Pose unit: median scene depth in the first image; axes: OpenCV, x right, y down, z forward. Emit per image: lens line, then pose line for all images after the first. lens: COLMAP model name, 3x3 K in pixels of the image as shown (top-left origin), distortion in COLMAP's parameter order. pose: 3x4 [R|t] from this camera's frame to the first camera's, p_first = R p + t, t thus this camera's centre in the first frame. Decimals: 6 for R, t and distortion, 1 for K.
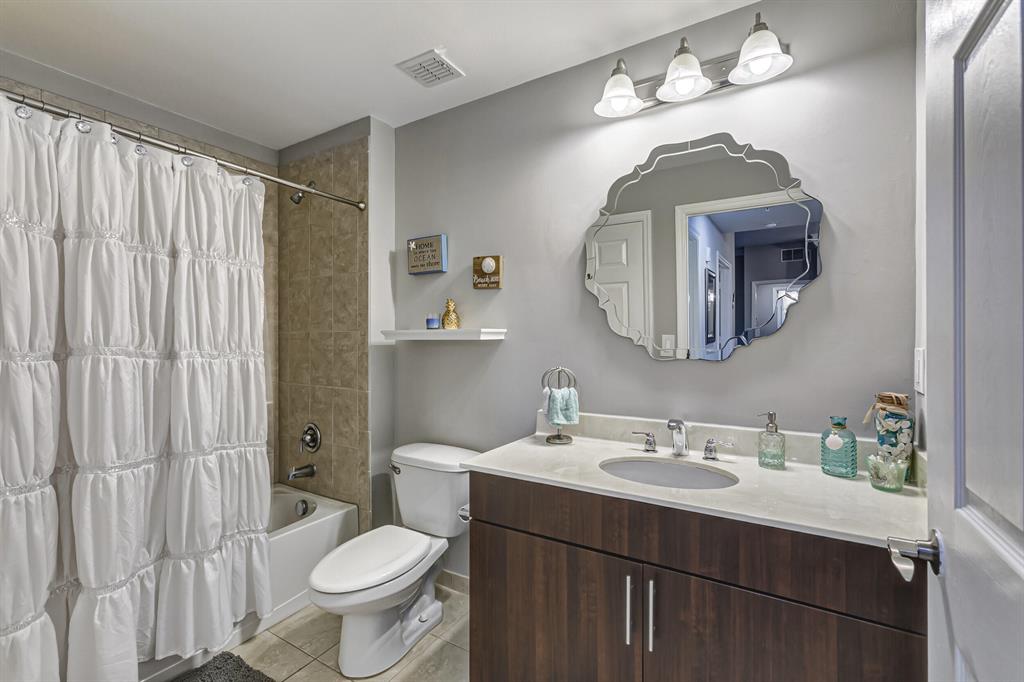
lens RADIAL K [[452.1, 0, 506.9], [0, 452.1, 339.4], [0, 0, 1]] dist [0.002143, 0.000348]
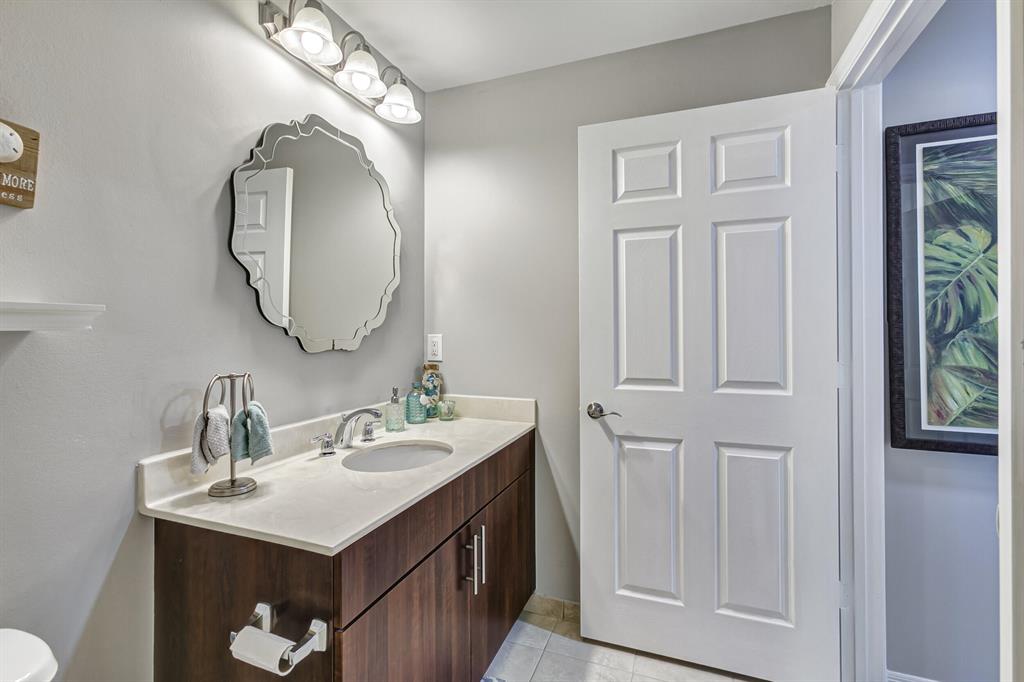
lens RADIAL K [[467.9, 0, 508.7], [0, 467.9, 331.4], [0, 0, 1]] dist [-0.001956, -0.000079]
pose [[-0.185882, -0.002642, 0.982569, -0.661218], [0.005573, 0.999977, 0.003743, 0.002179], [-0.982556, 0.006172, -0.185863, 0.816755]]
